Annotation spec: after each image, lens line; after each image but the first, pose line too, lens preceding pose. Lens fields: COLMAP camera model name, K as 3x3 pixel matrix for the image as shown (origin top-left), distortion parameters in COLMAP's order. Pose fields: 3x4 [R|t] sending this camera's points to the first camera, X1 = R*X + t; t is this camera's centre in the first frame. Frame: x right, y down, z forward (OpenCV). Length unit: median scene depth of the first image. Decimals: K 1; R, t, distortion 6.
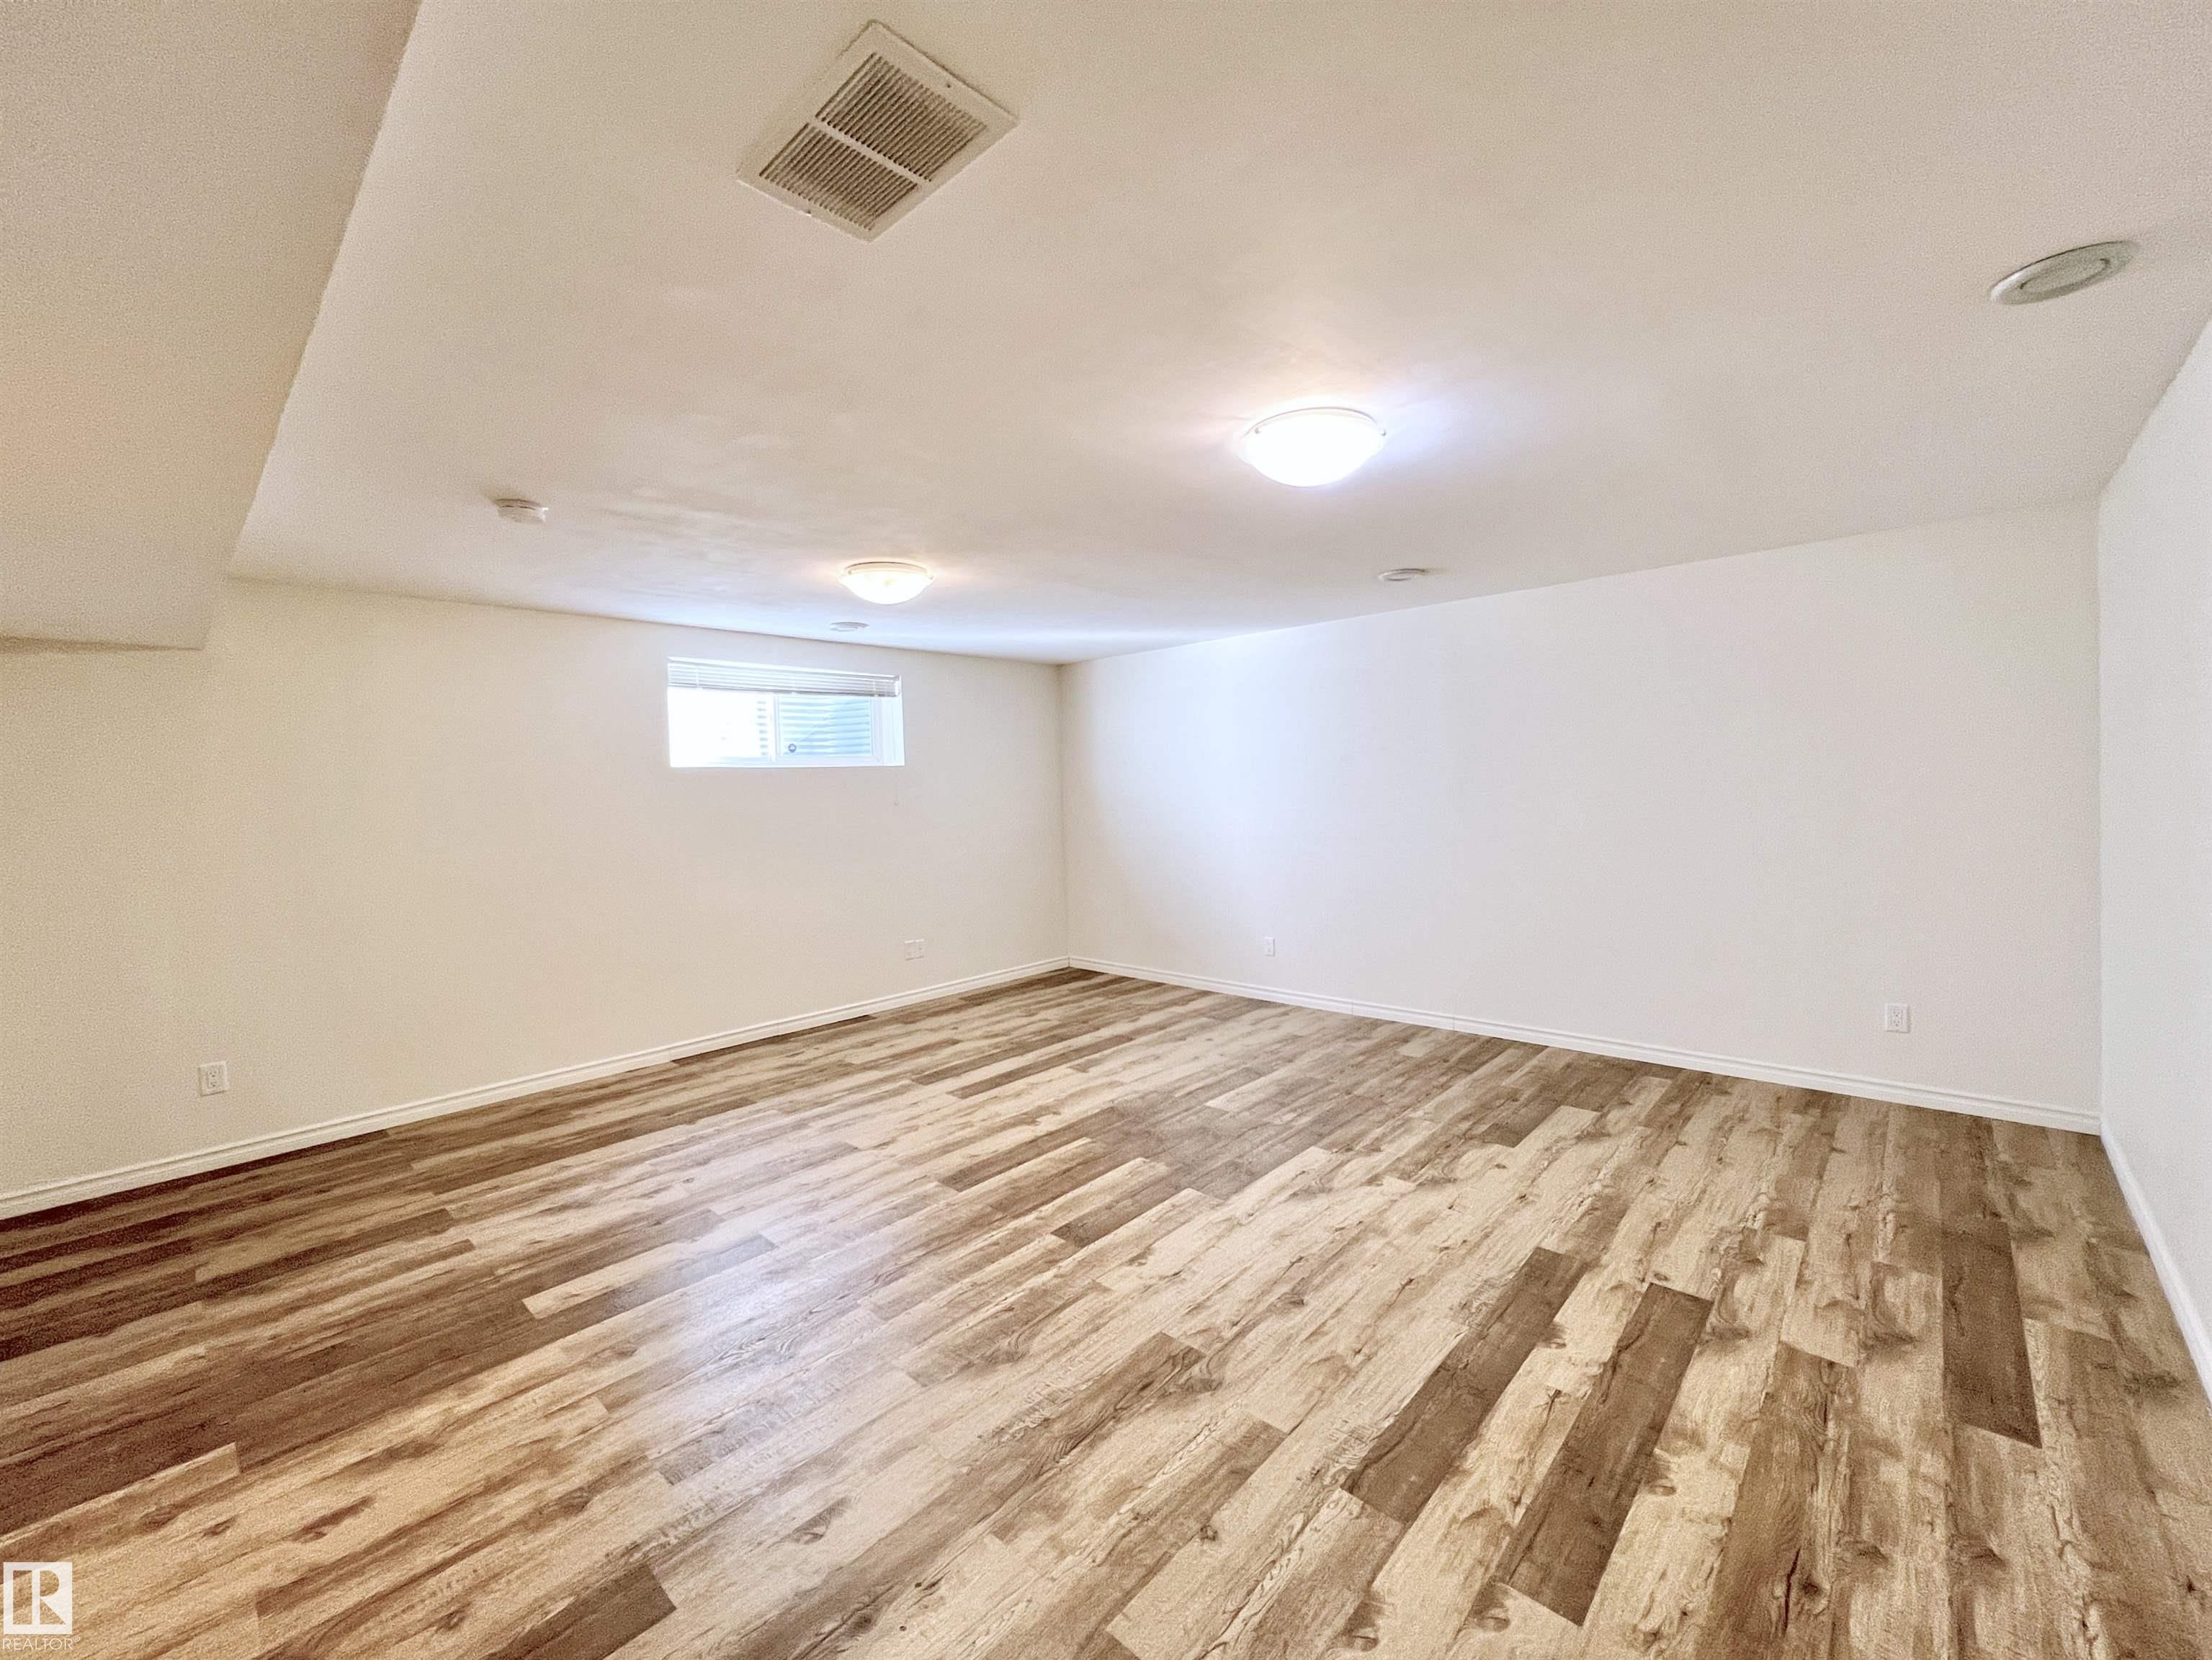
lens RADIAL K [[899.4, 0, 1111.5], [0, 899.4, 827.9], [0, 0, 1]] dist [-0.002783, 0.000884]
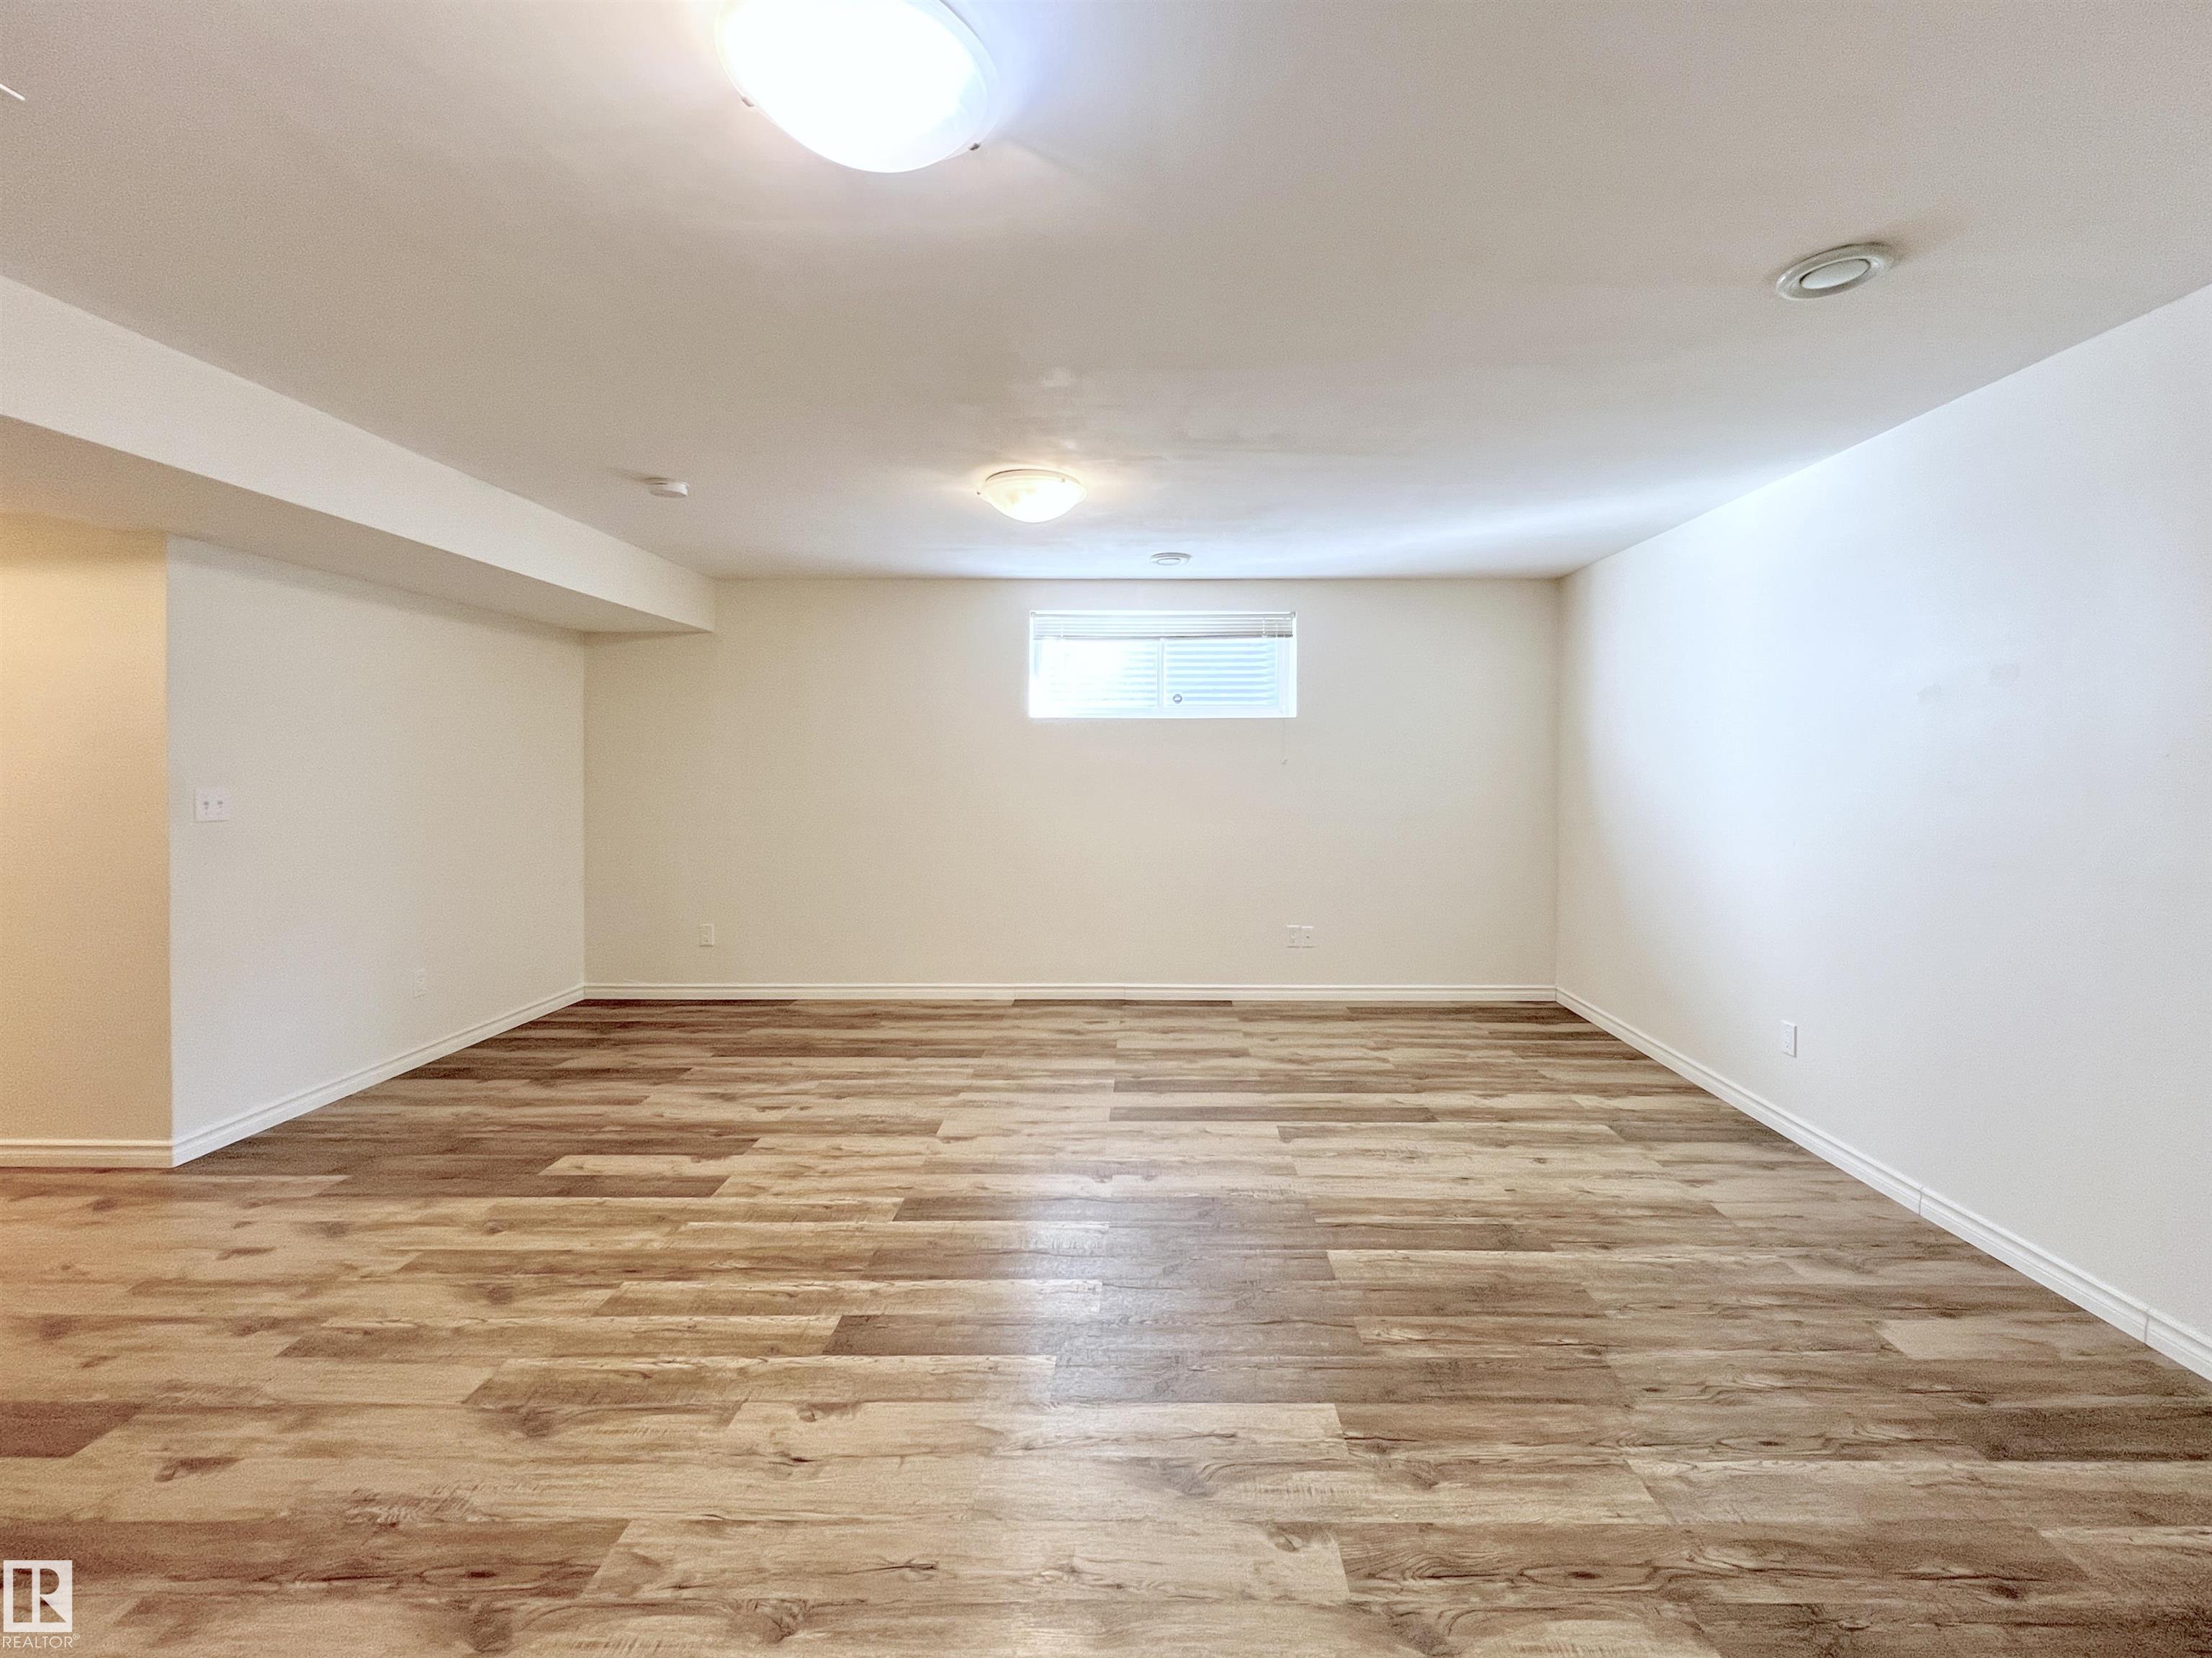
lens RADIAL K [[899.2, 0, 1111.5], [0, 899.2, 826.9], [0, 0, 1]] dist [-0.002783, 0.000884]
pose [[0.676062, 0.082564, -0.732204, 0.460489], [-0.057259, 0.996584, 0.059507, -0.017968], [0.734616, 0.001695, 0.678481, 0.485729]]
